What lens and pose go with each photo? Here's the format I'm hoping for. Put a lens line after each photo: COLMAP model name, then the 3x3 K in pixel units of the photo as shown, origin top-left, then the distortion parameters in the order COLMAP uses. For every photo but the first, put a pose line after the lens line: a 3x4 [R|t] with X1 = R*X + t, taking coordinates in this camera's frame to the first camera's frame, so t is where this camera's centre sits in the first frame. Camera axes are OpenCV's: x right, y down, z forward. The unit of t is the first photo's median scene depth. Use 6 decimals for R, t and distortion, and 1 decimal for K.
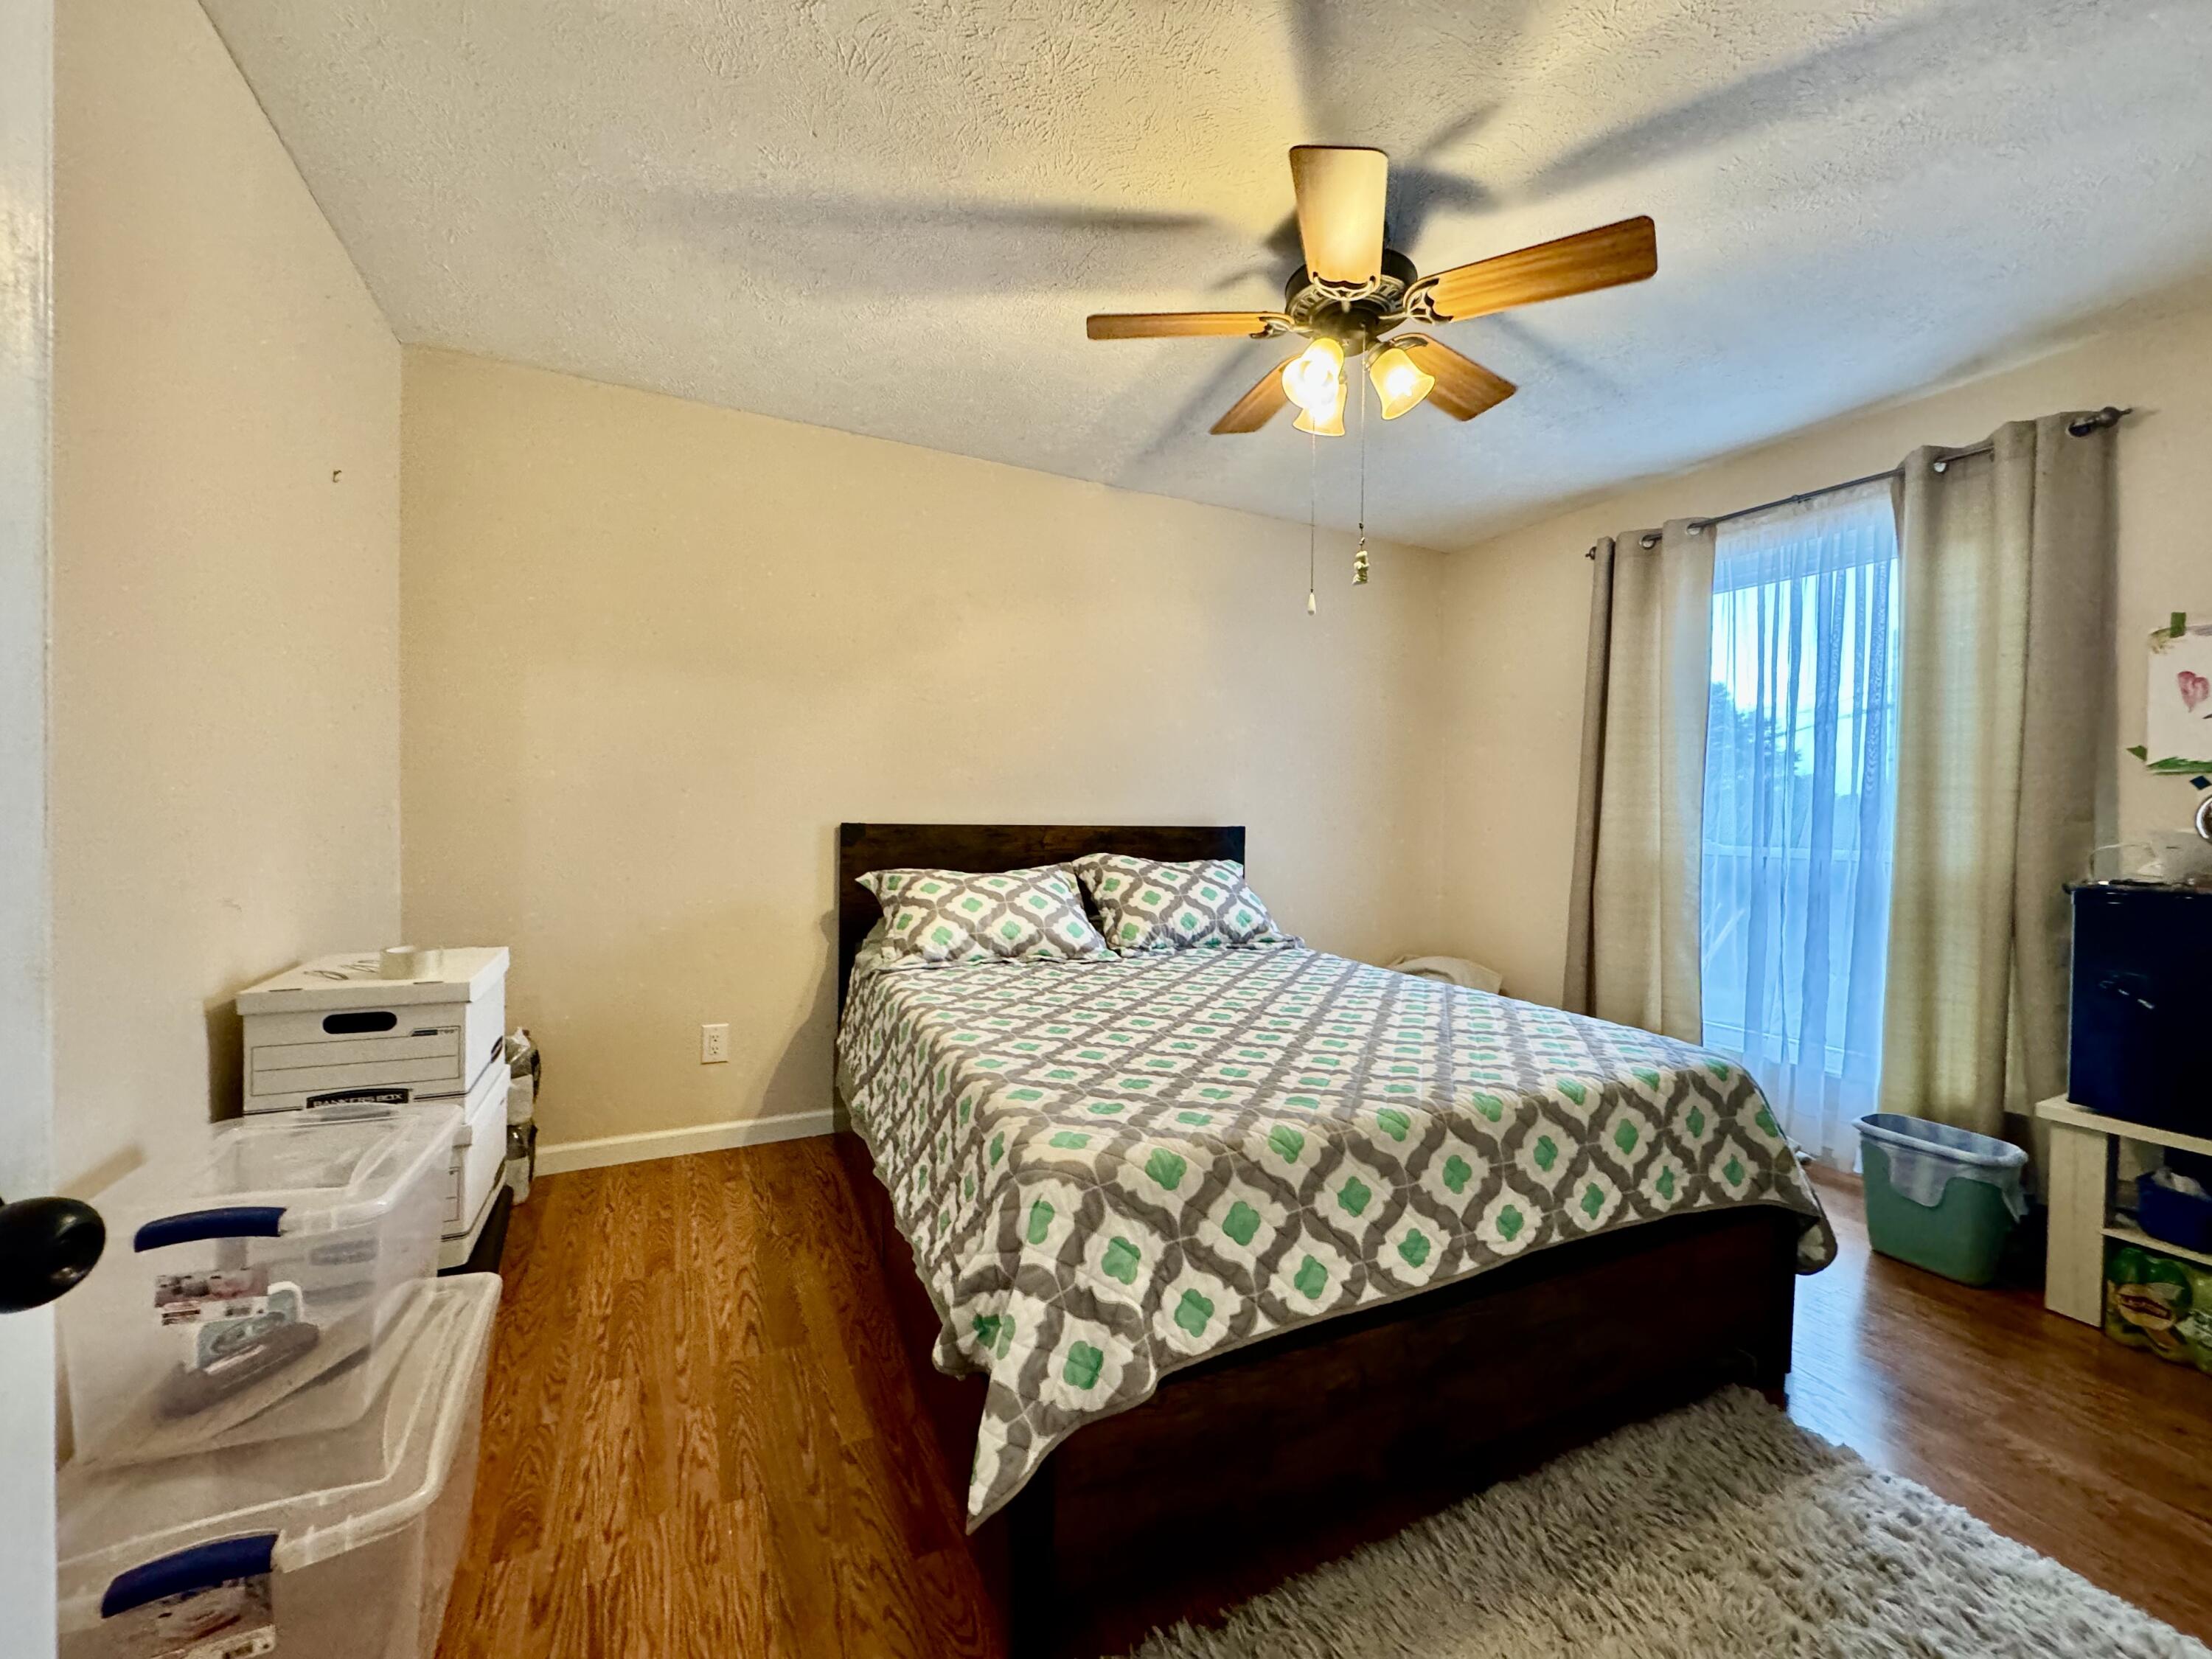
lens RADIAL K [[881.1, 0, 1106.0], [0, 881.1, 829.5], [0, 0, 1]] dist [-0.003455, 0.000304]
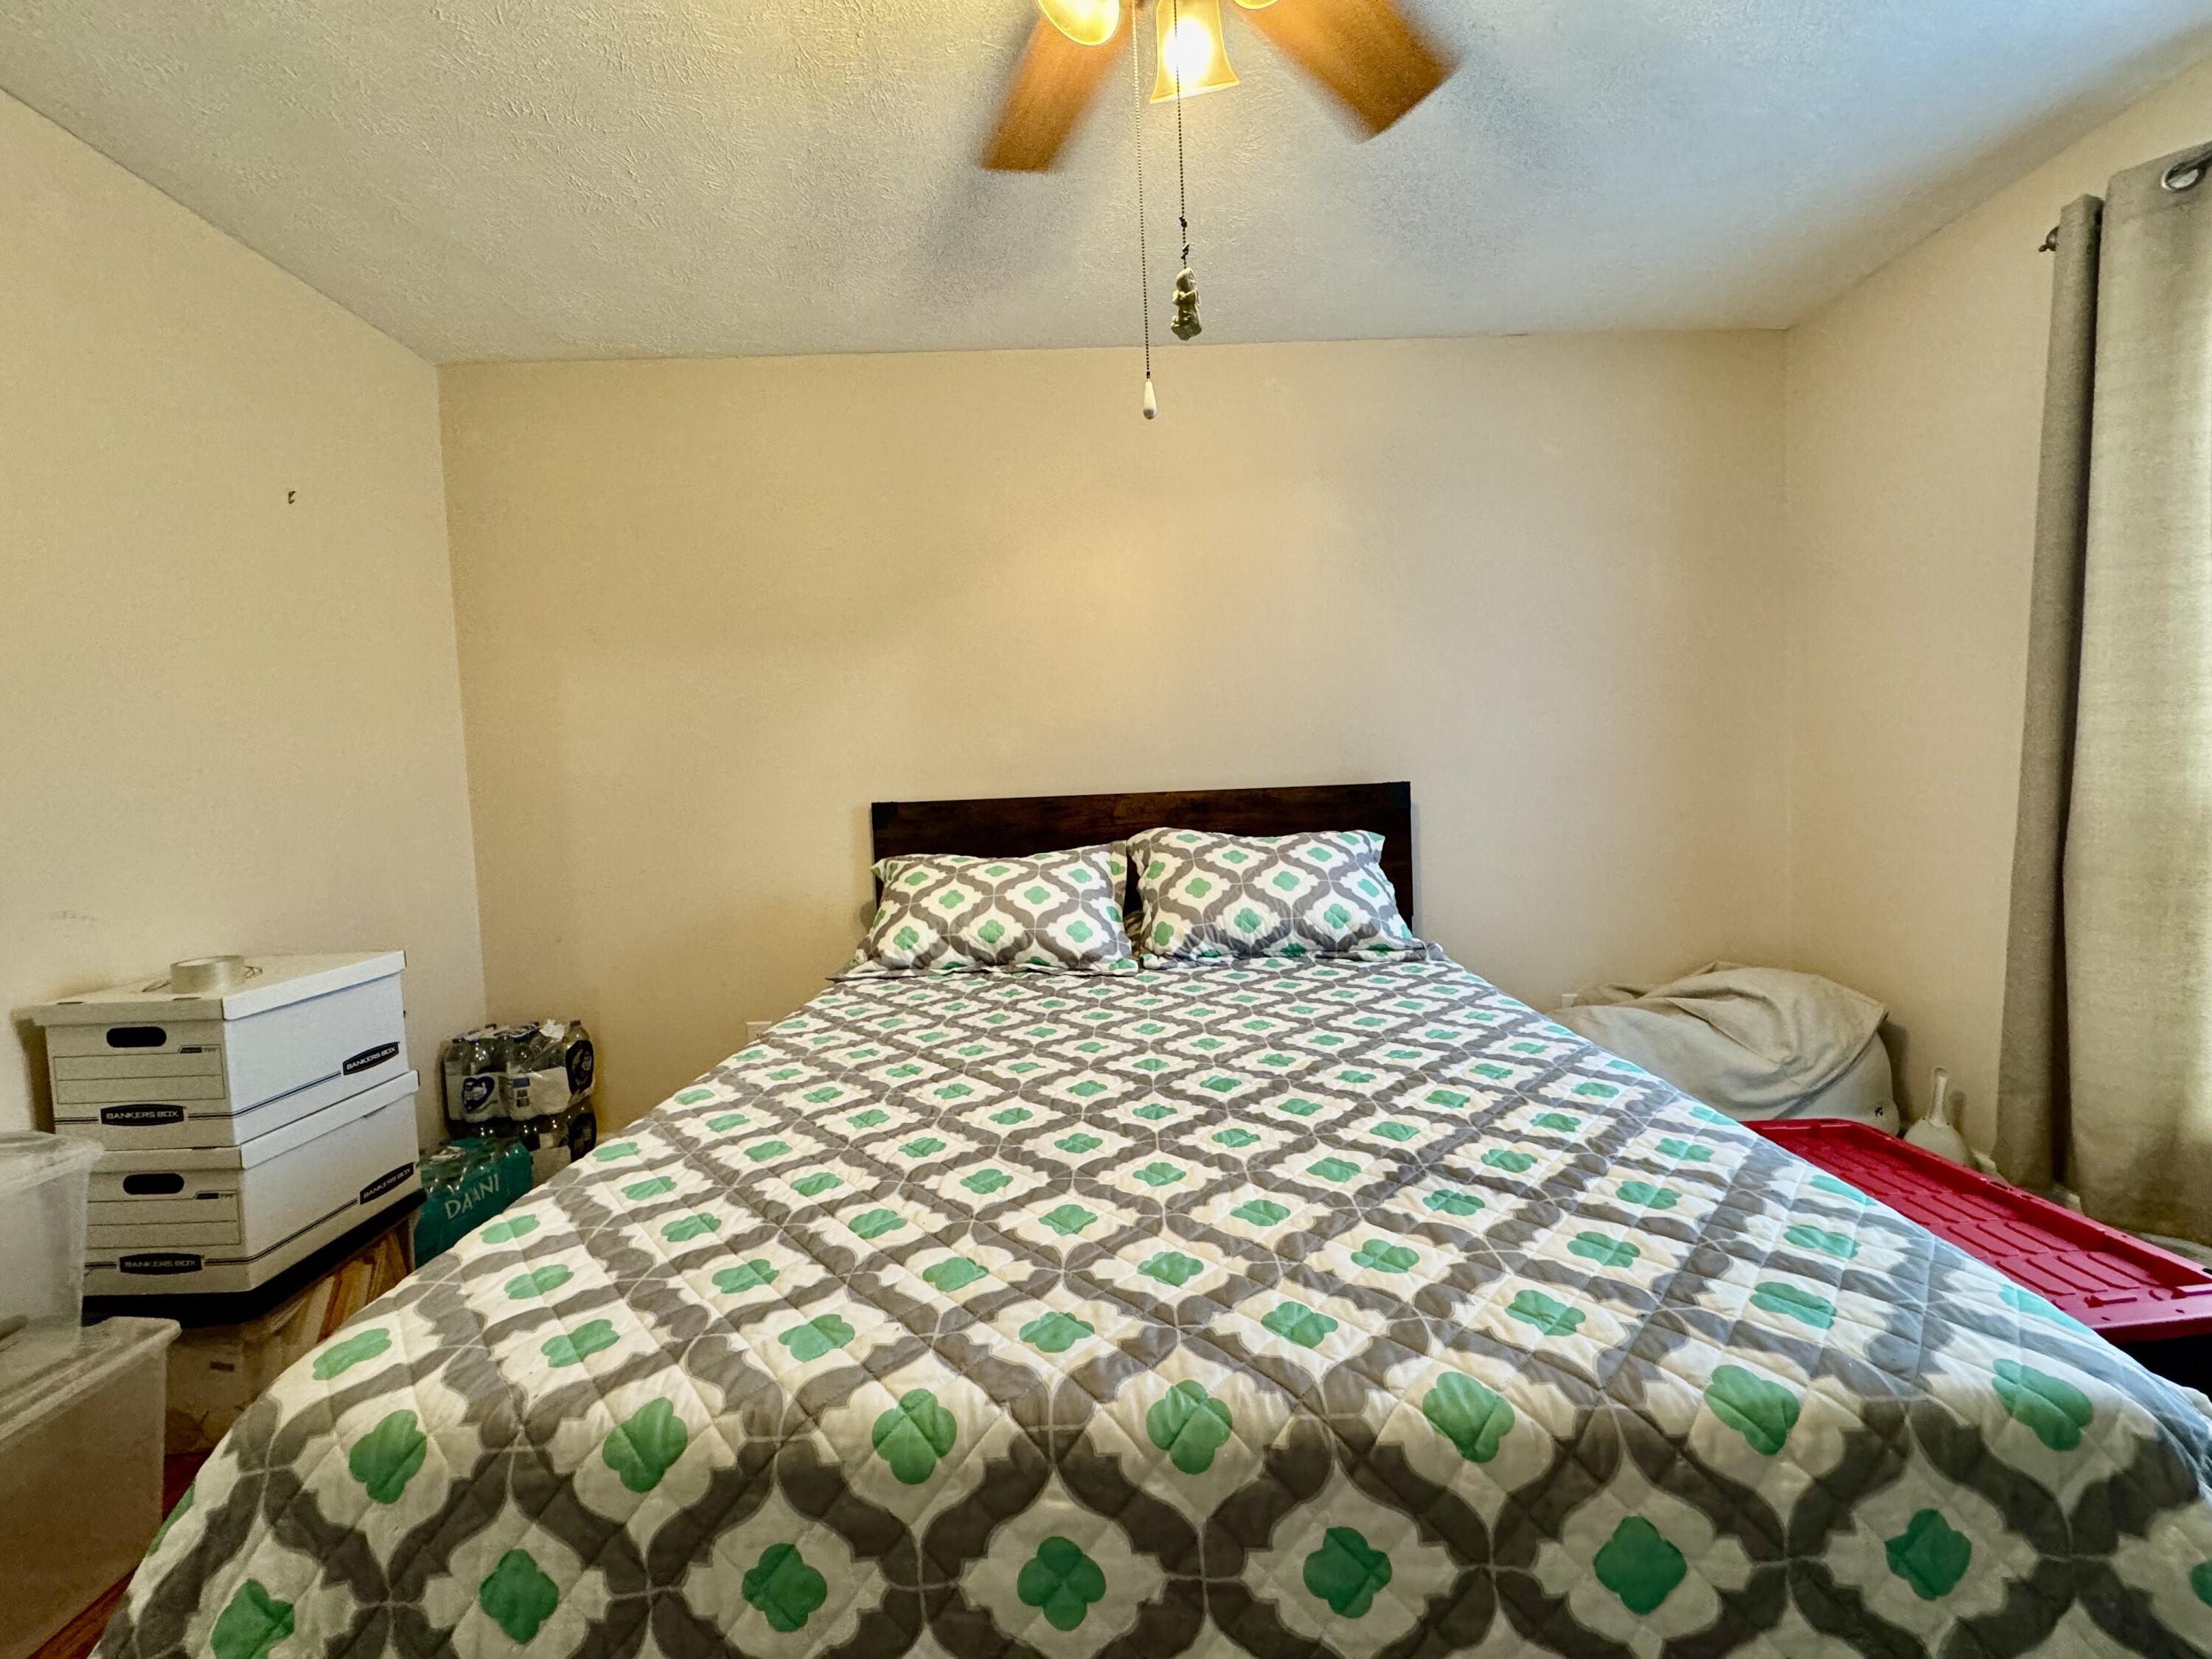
lens RADIAL K [[881.1, 0, 1106.0], [0, 881.1, 829.5], [0, 0, 1]] dist [-0.003455, 0.000304]
pose [[0.905254, -0.028569, -0.423908, 0.320084], [0.045427, 0.998526, 0.029712, 0.004155], [0.422434, -0.046154, 0.905218, 0.330653]]
